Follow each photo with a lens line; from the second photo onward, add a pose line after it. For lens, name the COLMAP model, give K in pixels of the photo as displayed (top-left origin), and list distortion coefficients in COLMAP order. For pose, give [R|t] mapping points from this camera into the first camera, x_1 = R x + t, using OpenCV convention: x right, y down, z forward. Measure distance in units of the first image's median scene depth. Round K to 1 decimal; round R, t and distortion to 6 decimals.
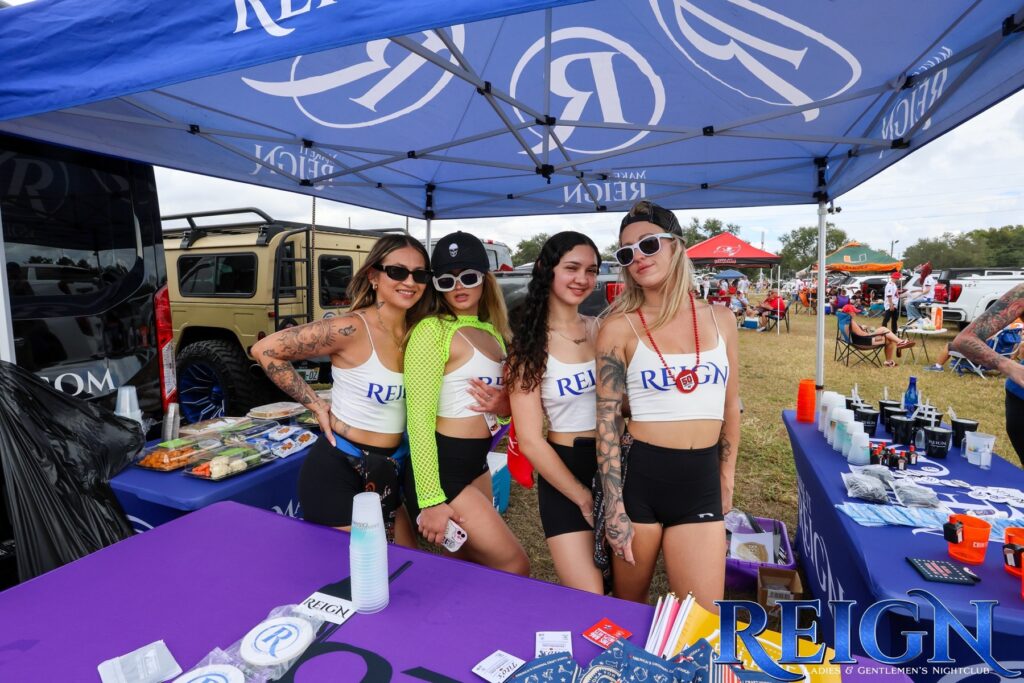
lens RADIAL K [[507.0, 0, 518.0], [0, 507.0, 359.3], [0, 0, 1]] dist [-0.041191, 0.001195]
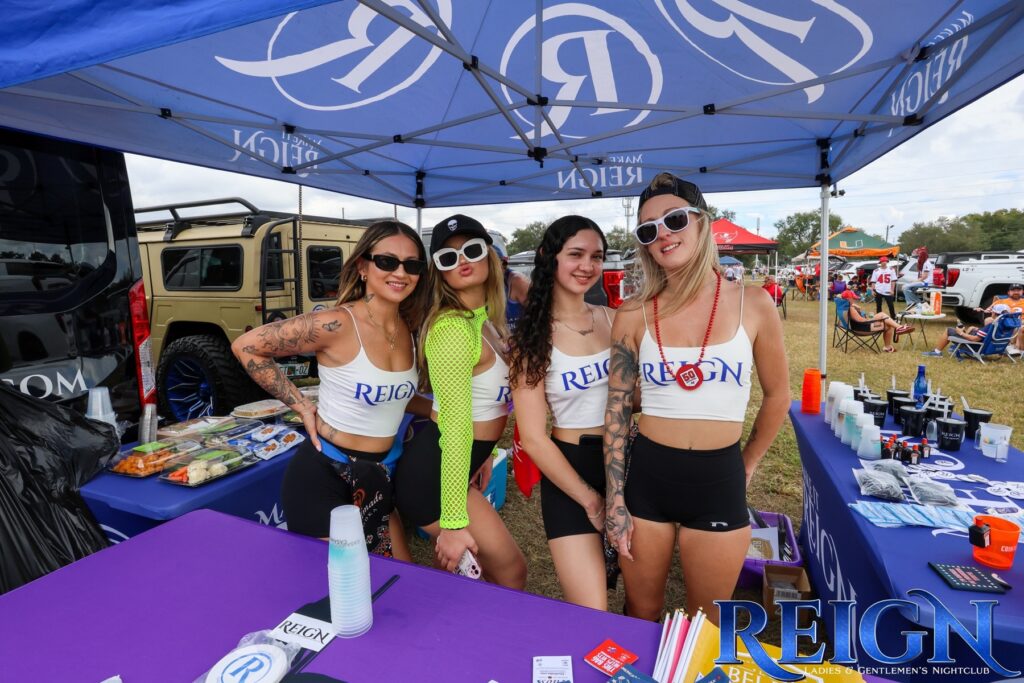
lens RADIAL K [[507.0, 0, 518.0], [0, 507.0, 359.3], [0, 0, 1]] dist [-0.041191, 0.001195]
pose [[0.999887, -0.013264, 0.007041, 0.003892], [0.013115, 0.999698, 0.020798, -0.006575], [-0.007314, -0.020703, 0.999759, 0.042634]]
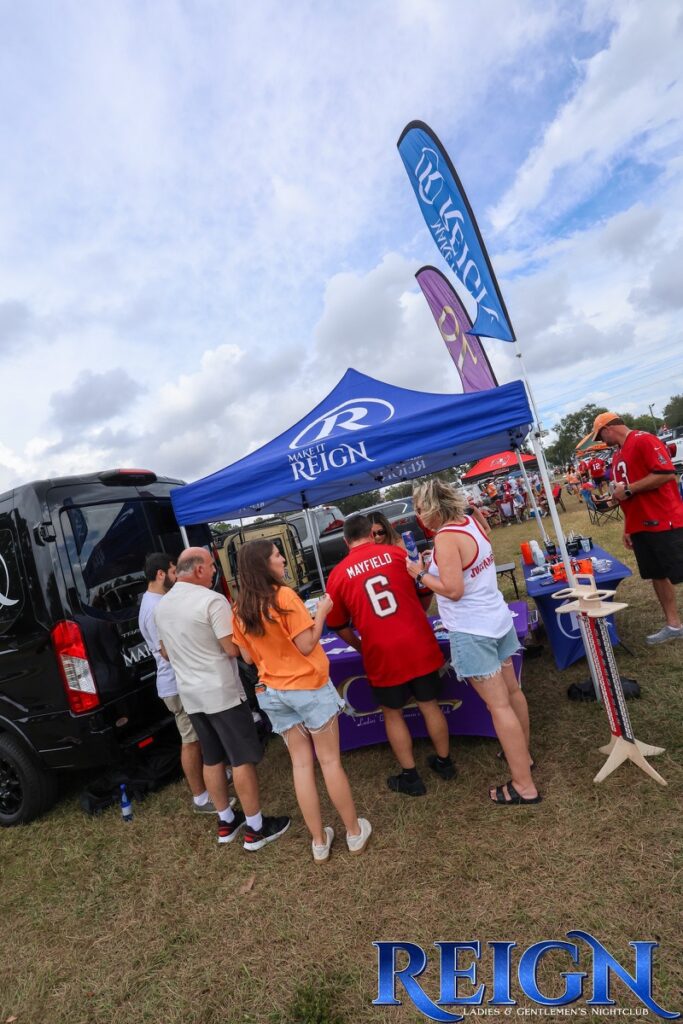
lens RADIAL K [[489.4, 0, 341.5], [0, 489.4, 512.0], [0, 0, 1]] dist [-0.090973, 0.042375]
pose [[0.965299, -0.259460, 0.029650, -0.209854], [0.260457, 0.948260, -0.181562, 0.112323], [0.018992, 0.182984, 0.982932, -1.107685]]
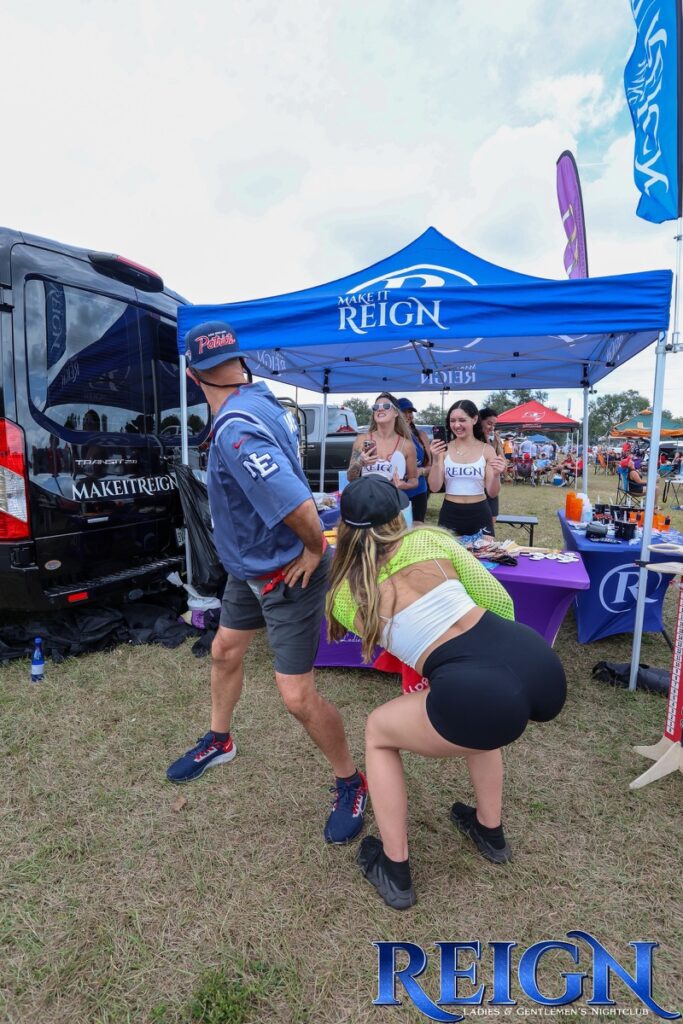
lens RADIAL K [[507.0, 0, 346.9], [0, 507.0, 508.9], [0, 0, 1]] dist [-0.041191, 0.001195]
pose [[0.999409, 0.002448, 0.034289, -0.307121], [-0.001469, 0.999592, -0.028542, 0.179355], [-0.034345, 0.028475, 0.999004, -0.823227]]
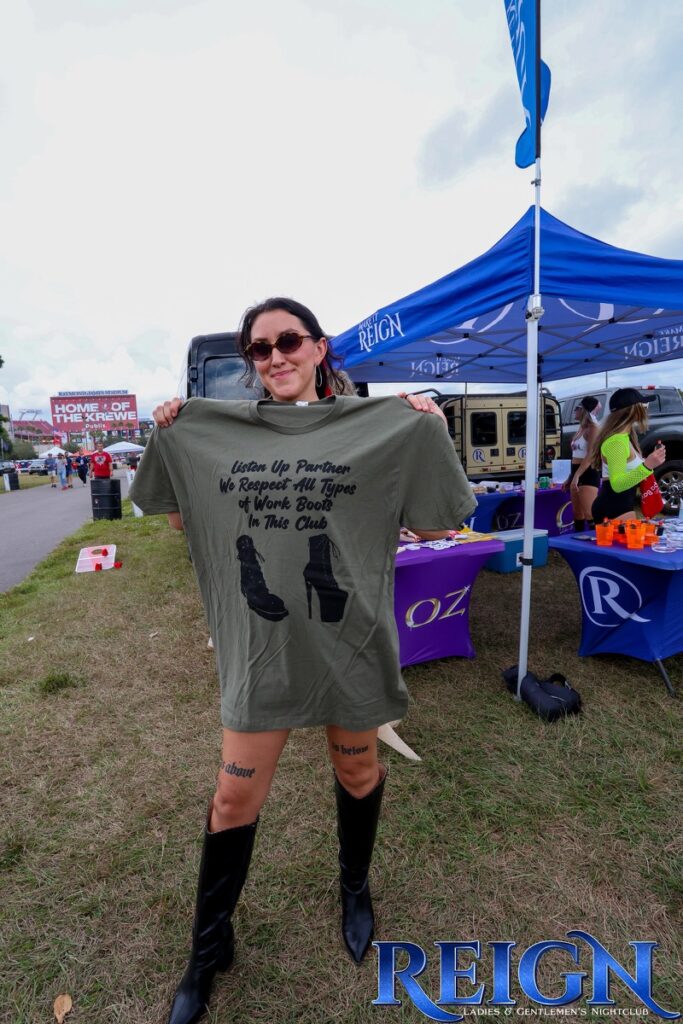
lens RADIAL K [[489.4, 0, 341.5], [0, 489.4, 512.0], [0, 0, 1]] dist [-0.090973, 0.042375]
pose [[0.684487, 0.058028, -0.726712, 0.866579], [-0.056207, 0.998061, 0.026755, 0.167899], [0.726855, 0.022533, 0.686421, -0.655455]]
